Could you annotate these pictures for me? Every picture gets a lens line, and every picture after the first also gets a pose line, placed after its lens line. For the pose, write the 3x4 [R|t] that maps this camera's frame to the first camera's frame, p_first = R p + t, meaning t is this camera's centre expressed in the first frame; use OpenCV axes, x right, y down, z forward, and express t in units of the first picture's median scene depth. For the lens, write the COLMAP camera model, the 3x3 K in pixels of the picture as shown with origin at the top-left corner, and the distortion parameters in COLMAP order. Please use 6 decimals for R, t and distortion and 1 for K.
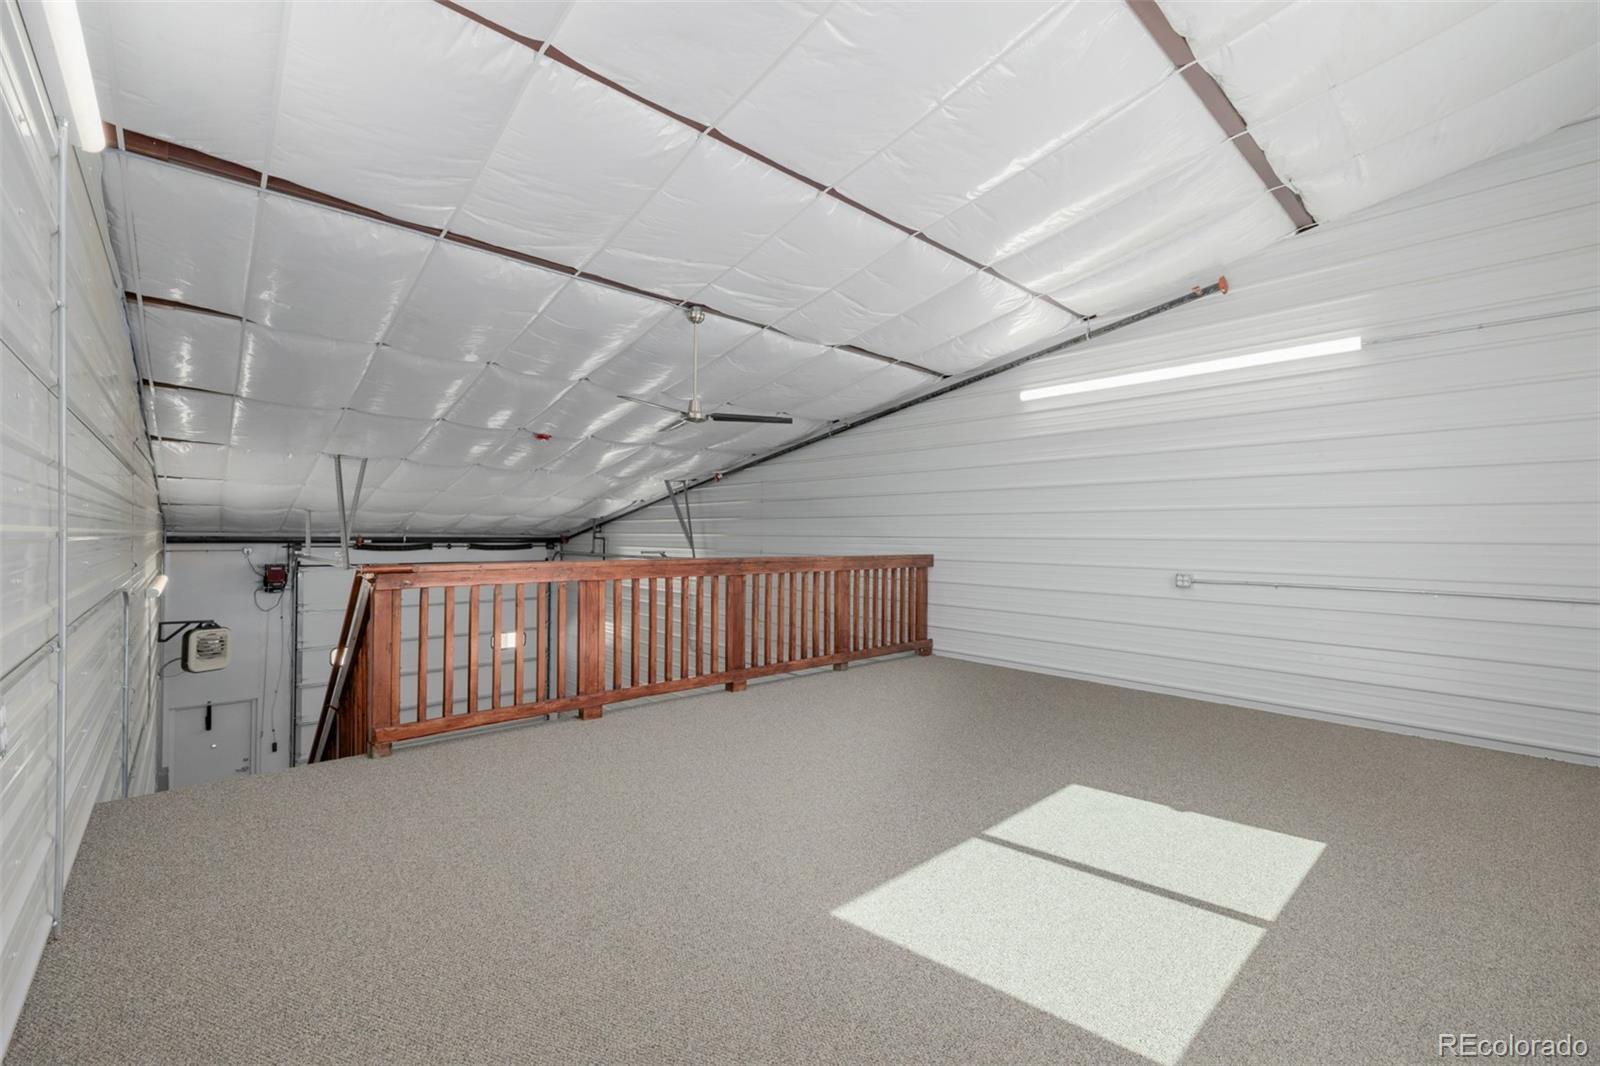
lens RADIAL K [[672.0, 0, 803.0], [0, 672.0, 530.2], [0, 0, 1]] dist [0.002303, 0.000368]
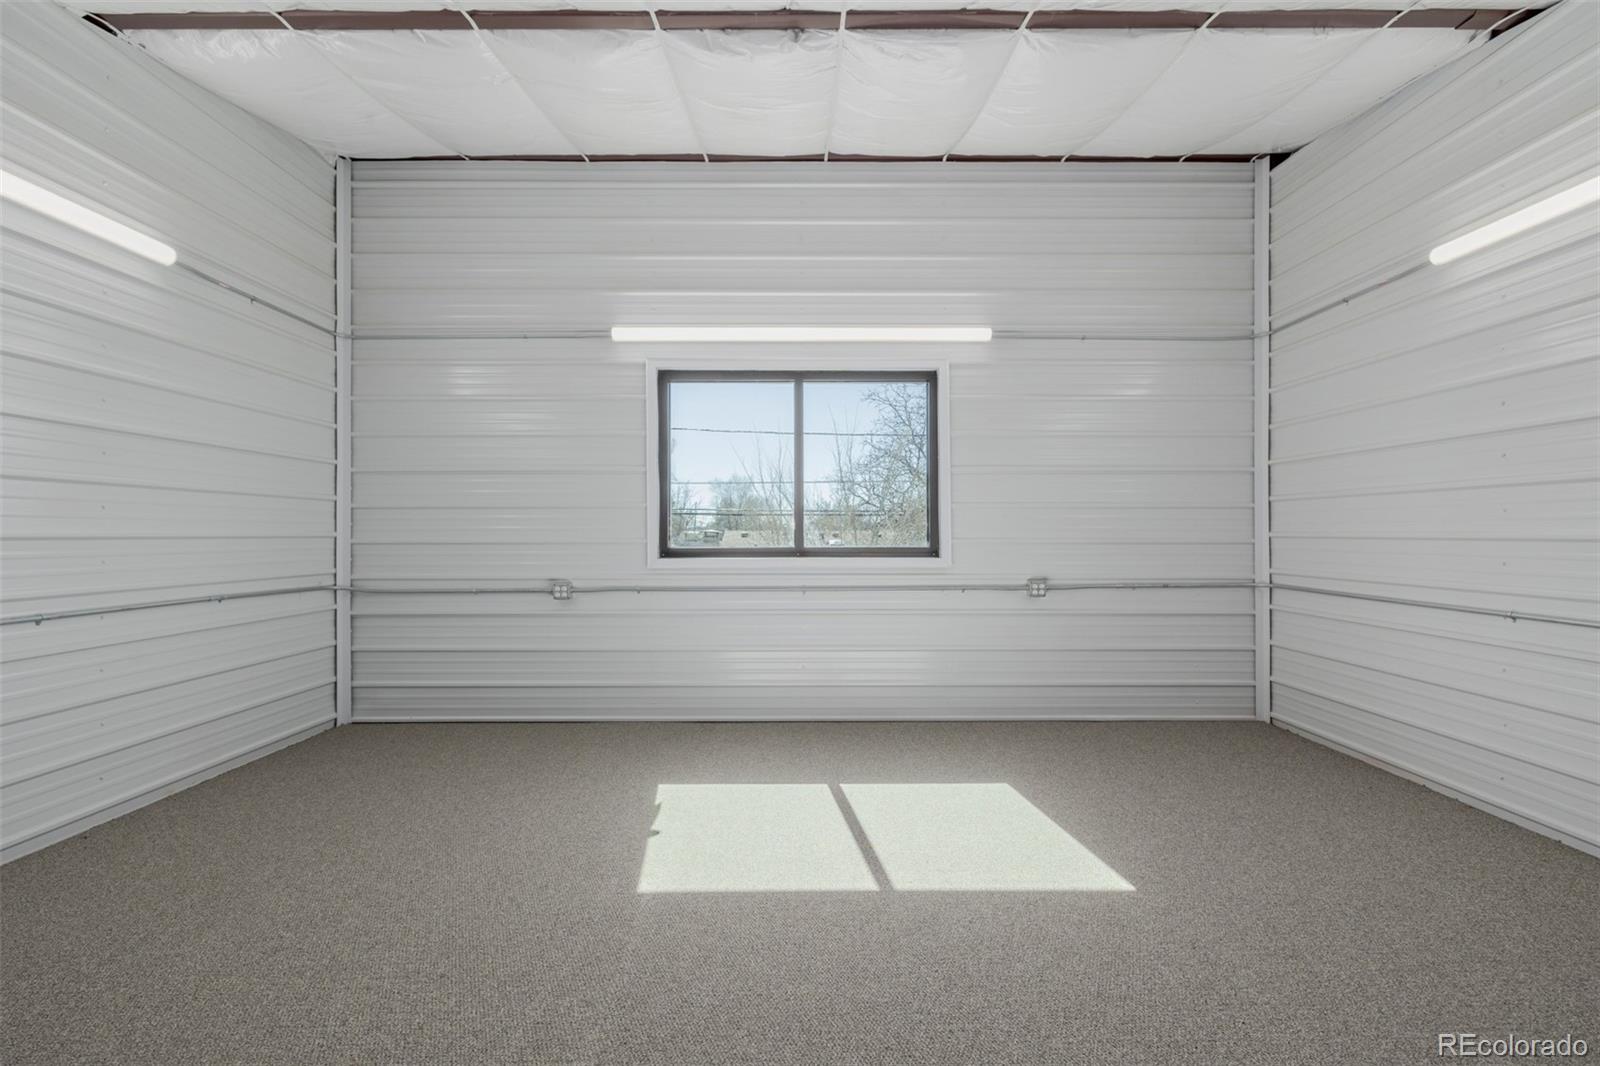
lens RADIAL K [[672.0, 0, 803.1], [0, 672.0, 529.3], [0, 0, 1]] dist [0.002303, 0.000368]
pose [[-0.739866, -0.004284, 0.672741, -0.088887], [-0.009884, 0.999941, -0.004503, 0.003299], [-0.672682, -0.009981, -0.739865, 0.679866]]
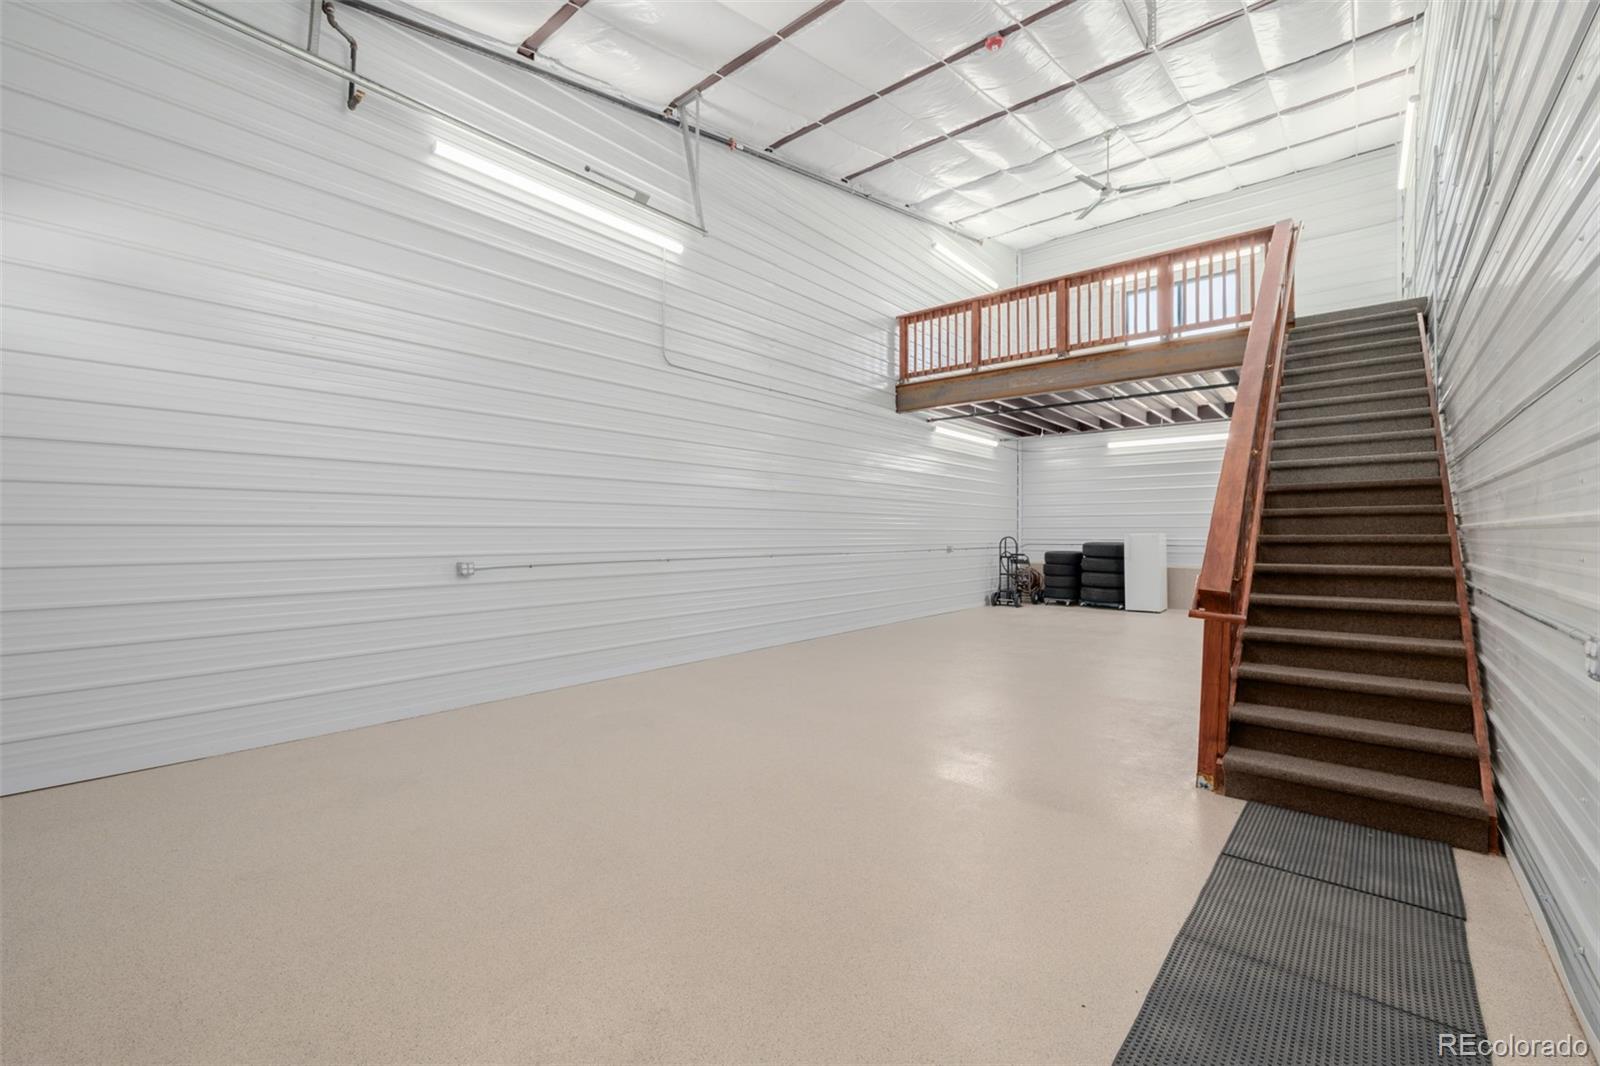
lens RADIAL K [[672.0, 0, 801.8], [0, 672.0, 528.0], [0, 0, 1]] dist [0.002303, 0.000368]
pose [[-0.139787, -0.000146, 0.990182, -1.240015], [-0.012885, 0.999916, -0.001672, 0.499955], [-0.990098, -0.012993, -0.139777, 1.396914]]
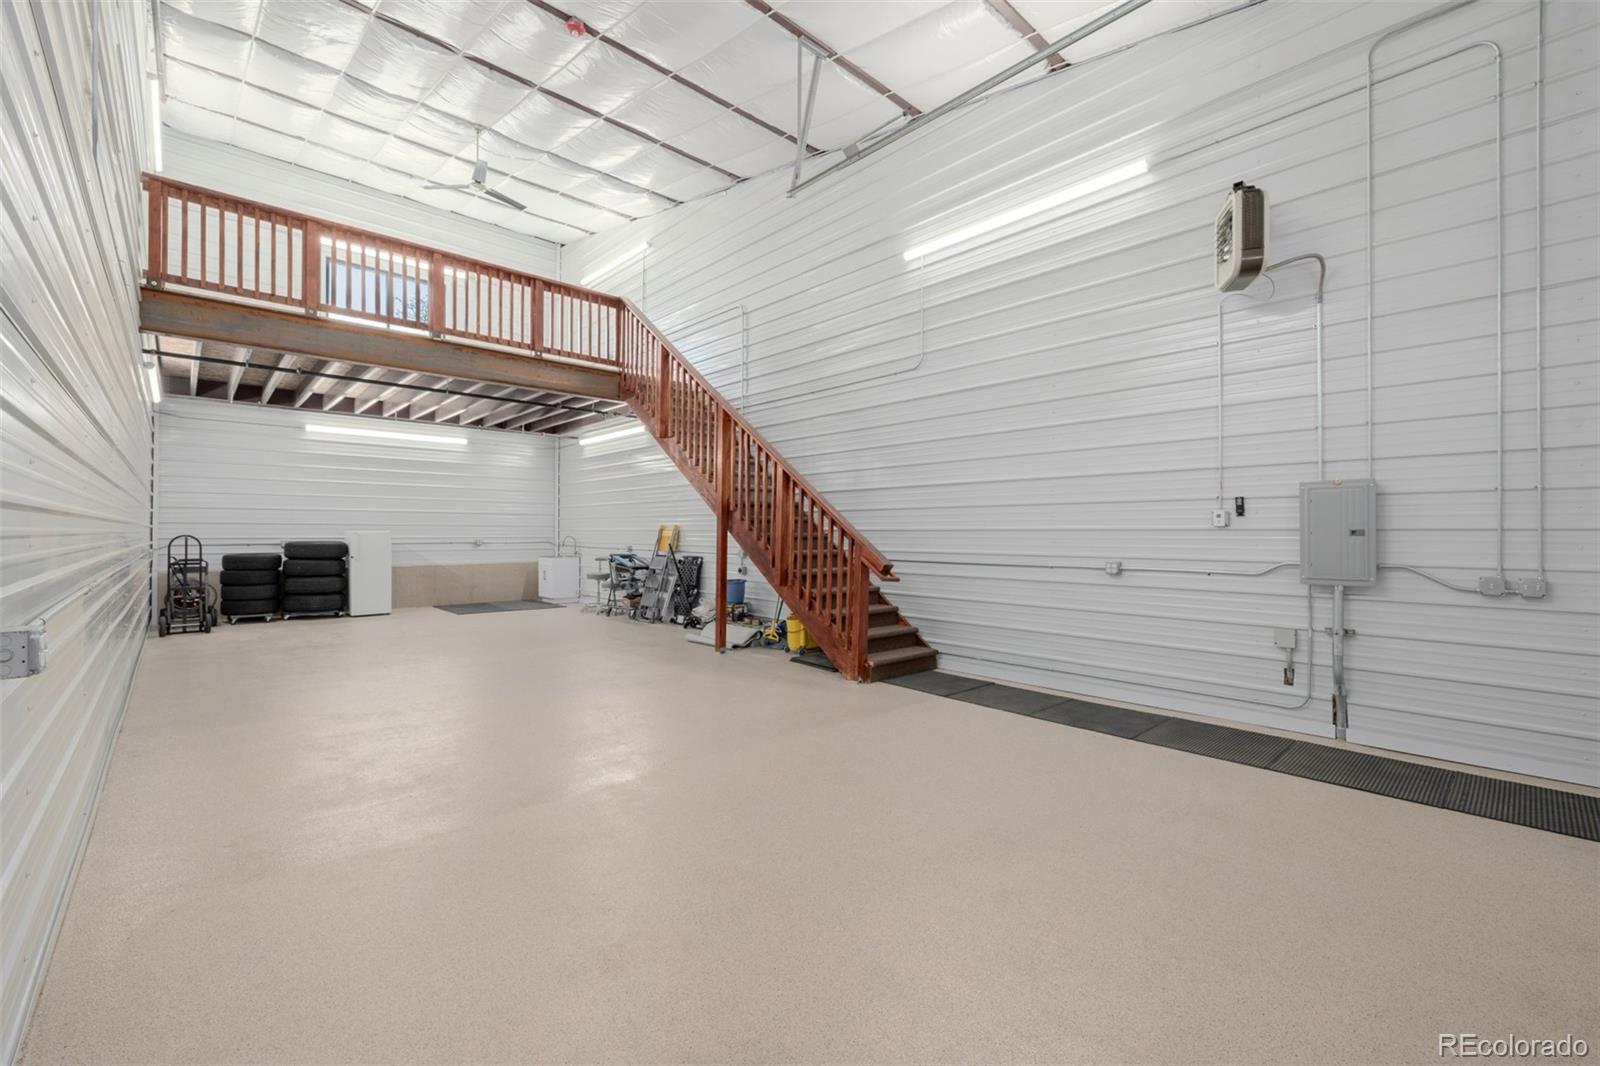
lens RADIAL K [[672.0, 0, 805.3], [0, 672.0, 528.7], [0, 0, 1]] dist [0.002303, 0.000368]
pose [[-0.999774, -0.011272, -0.018000, -0.682728], [-0.010969, 0.999798, -0.016822, 0.509555], [0.018186, -0.016620, -0.999696, 1.889260]]
